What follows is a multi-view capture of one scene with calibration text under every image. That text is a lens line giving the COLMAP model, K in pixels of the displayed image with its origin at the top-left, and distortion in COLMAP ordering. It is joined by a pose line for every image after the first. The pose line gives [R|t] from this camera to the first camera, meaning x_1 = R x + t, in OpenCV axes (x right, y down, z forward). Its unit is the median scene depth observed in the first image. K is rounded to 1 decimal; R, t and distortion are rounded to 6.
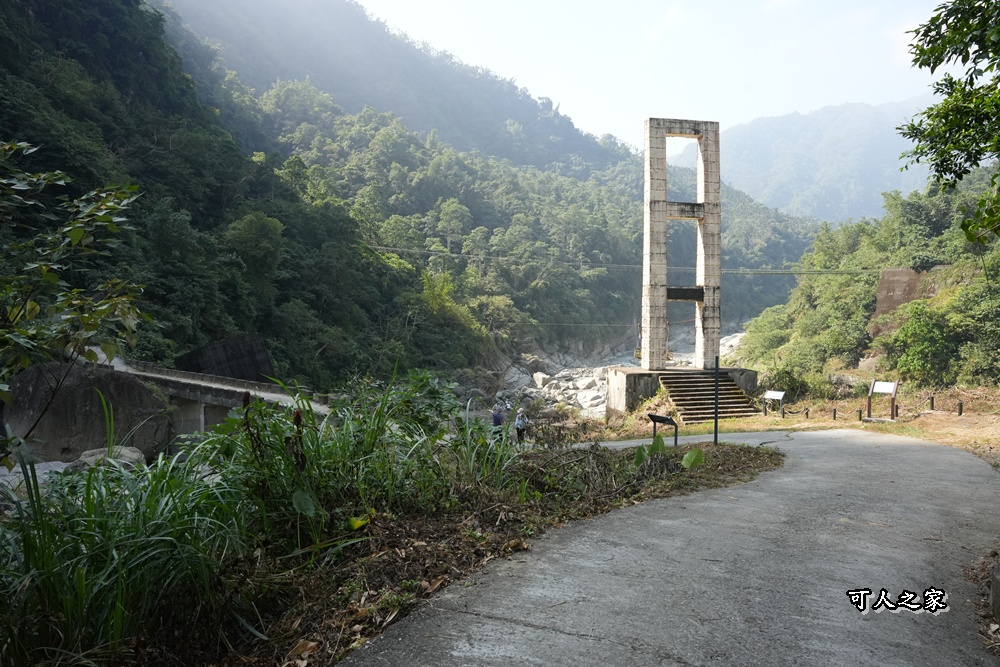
lens RADIAL K [[687.0, 0, 503.1], [0, 687.0, 331.2], [0, 0, 1]] dist [-0.166658, 0.113728]
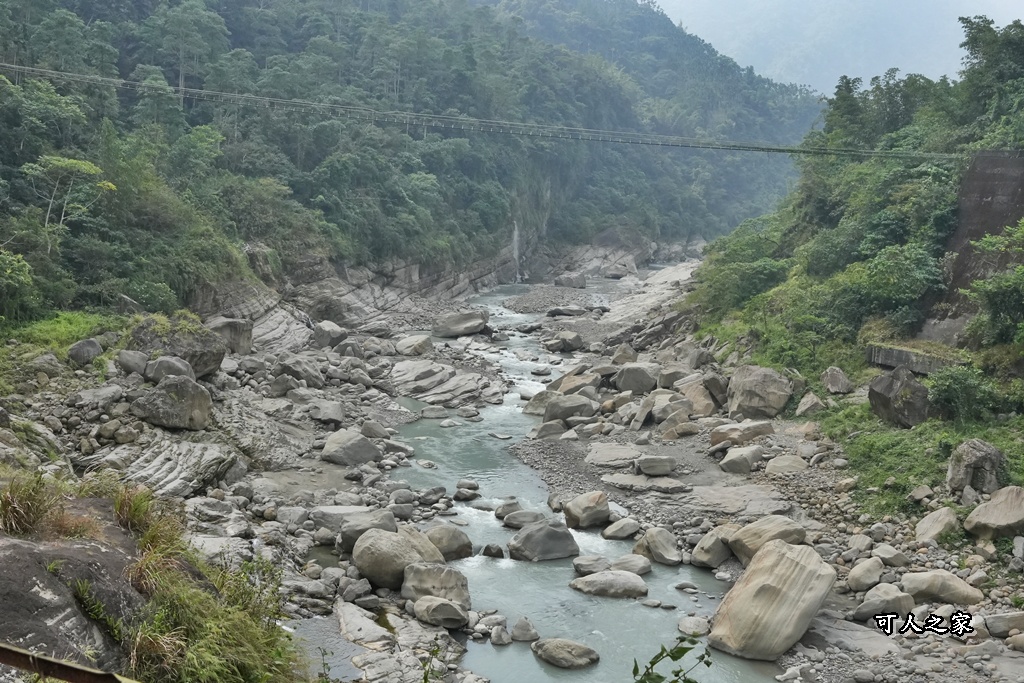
lens RADIAL K [[1069.7, 0, 511.1], [0, 1069.7, 341.2], [0, 0, 1]] dist [-0.129367, 0.000000]
pose [[0.983244, 0.023469, 0.180777, 0.051609], [-0.038852, 0.995873, 0.082025, 0.002410], [-0.178106, -0.087674, 0.980098, 0.191584]]
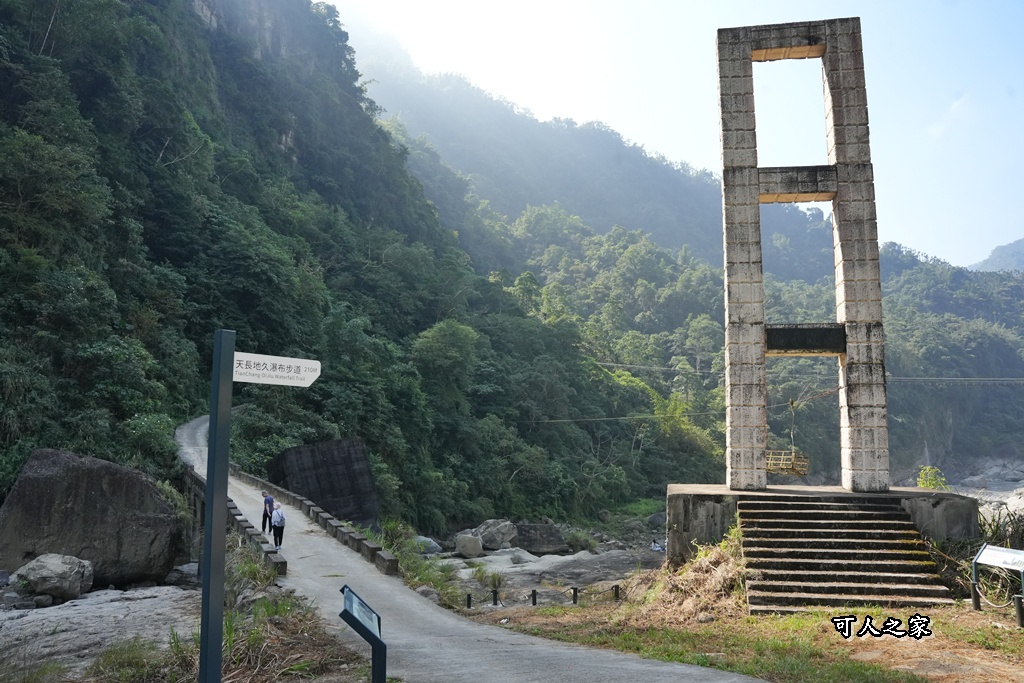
lens RADIAL K [[703.5, 0, 512.3], [0, 703.5, 340.9], [0, 0, 1]] dist [-0.166658, 0.113728]
pose [[0.930811, -0.031259, -0.364161, 0.046370], [-0.031250, 0.985882, -0.164502, 0.006900], [0.364162, 0.164500, 0.916693, 0.083969]]
